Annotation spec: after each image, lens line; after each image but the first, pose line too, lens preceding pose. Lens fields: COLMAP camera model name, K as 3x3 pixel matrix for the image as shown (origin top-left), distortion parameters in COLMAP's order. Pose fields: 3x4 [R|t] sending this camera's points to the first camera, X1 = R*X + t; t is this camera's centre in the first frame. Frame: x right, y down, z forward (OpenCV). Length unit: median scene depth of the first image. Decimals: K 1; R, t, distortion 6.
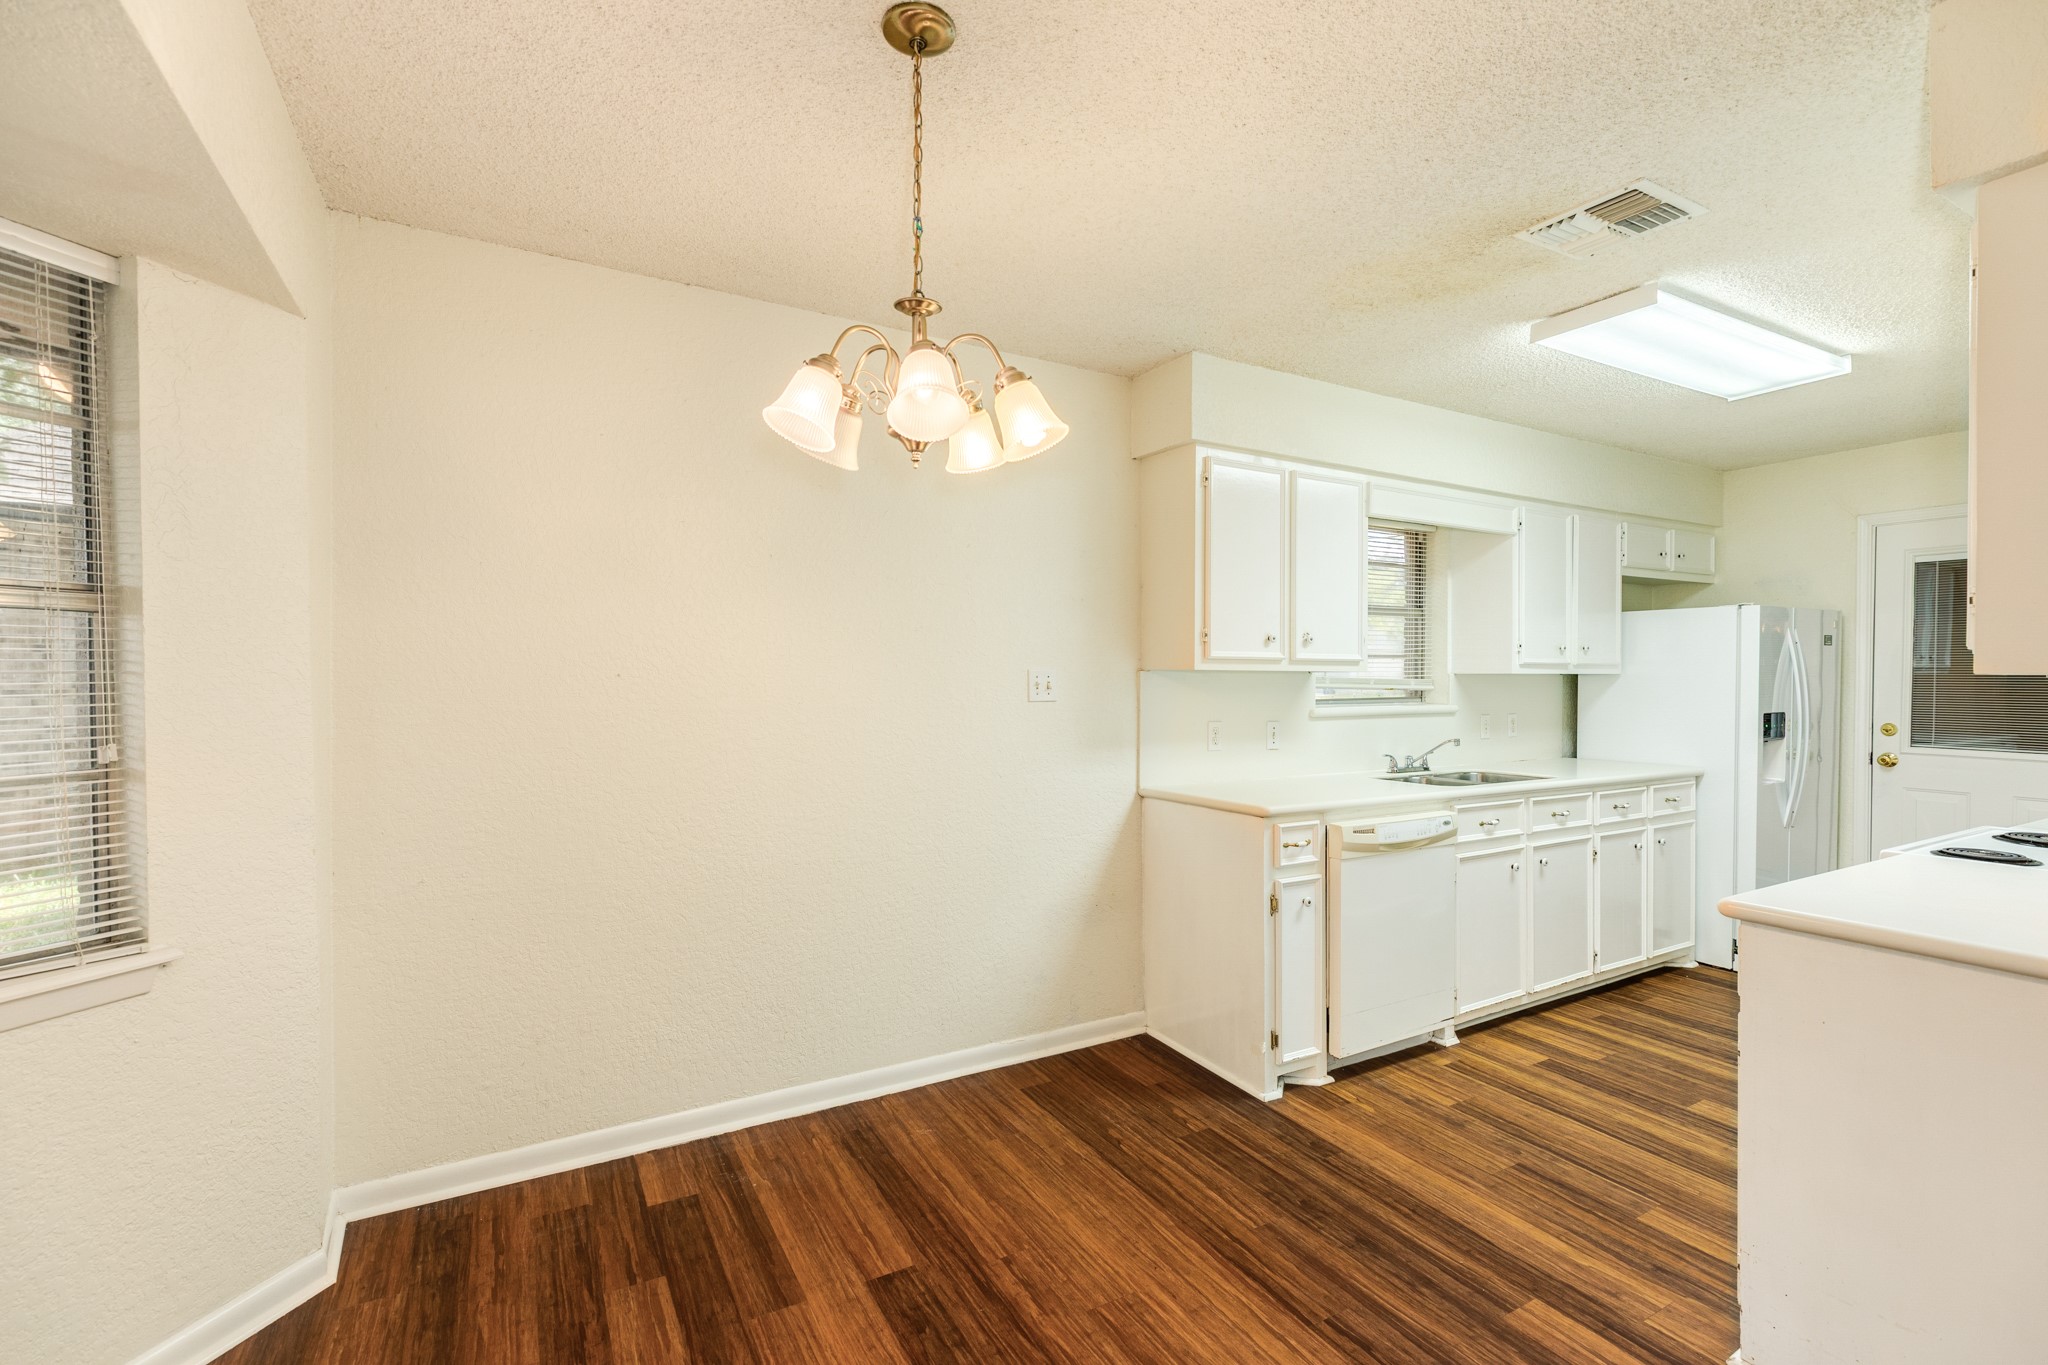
lens RADIAL K [[912.2, 0, 1022.8], [0, 912.2, 682.7], [0, 0, 1]] dist [0.003855, -0.001069]
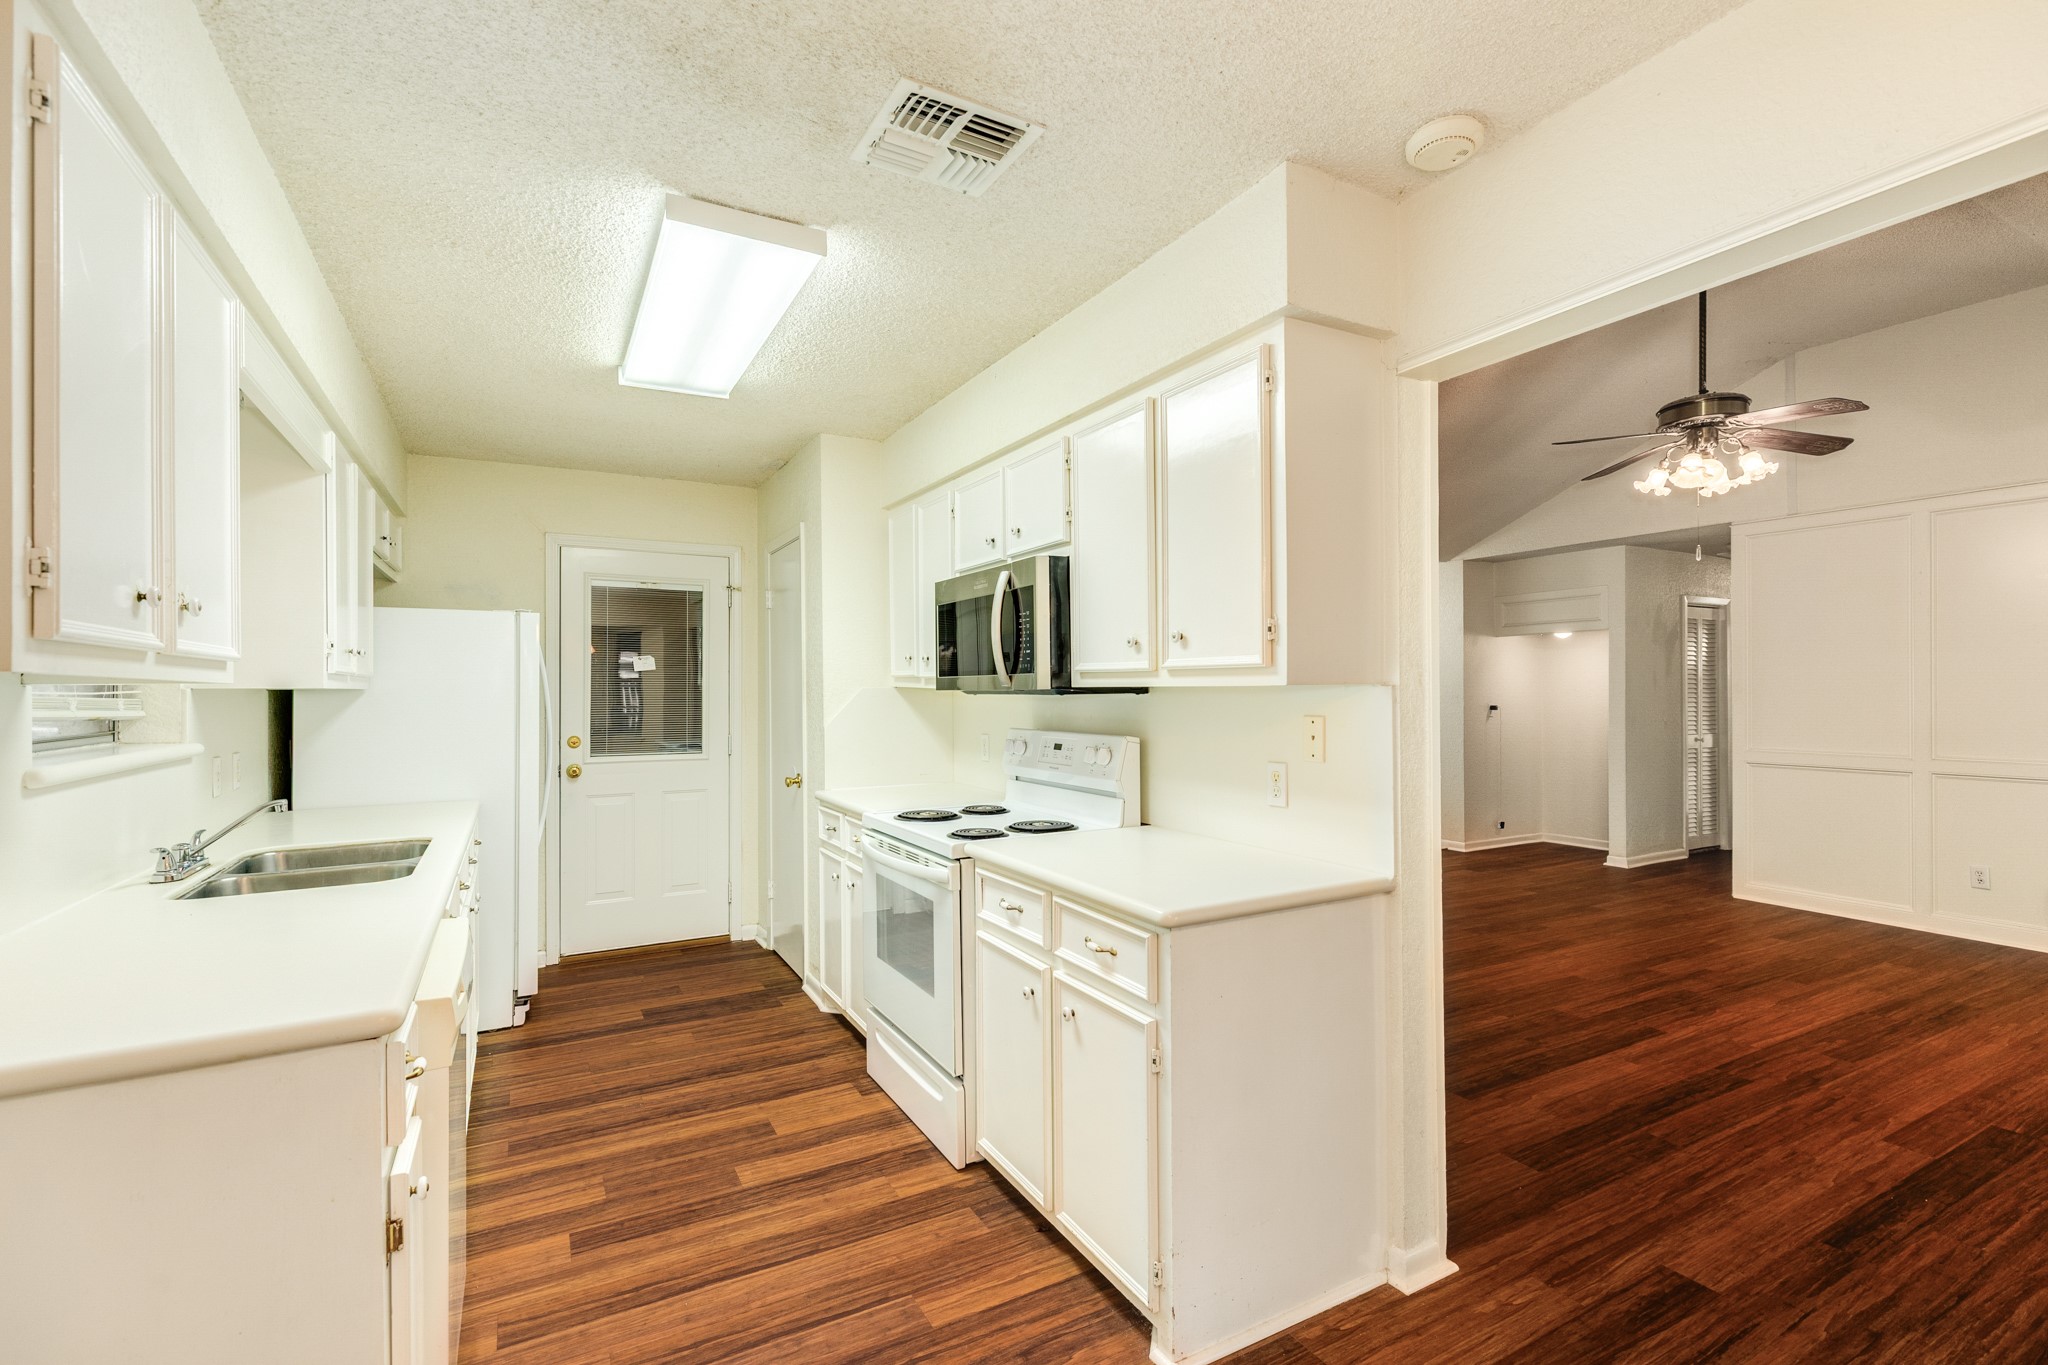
lens RADIAL K [[912.2, 0, 1029.8], [0, 912.2, 681.8], [0, 0, 1]] dist [0.003855, -0.001069]
pose [[0.008975, 0.008211, 0.999926, -0.149069], [0.012171, 0.999891, -0.008320, -0.004455], [-0.999886, 0.012245, 0.008874, 0.735615]]
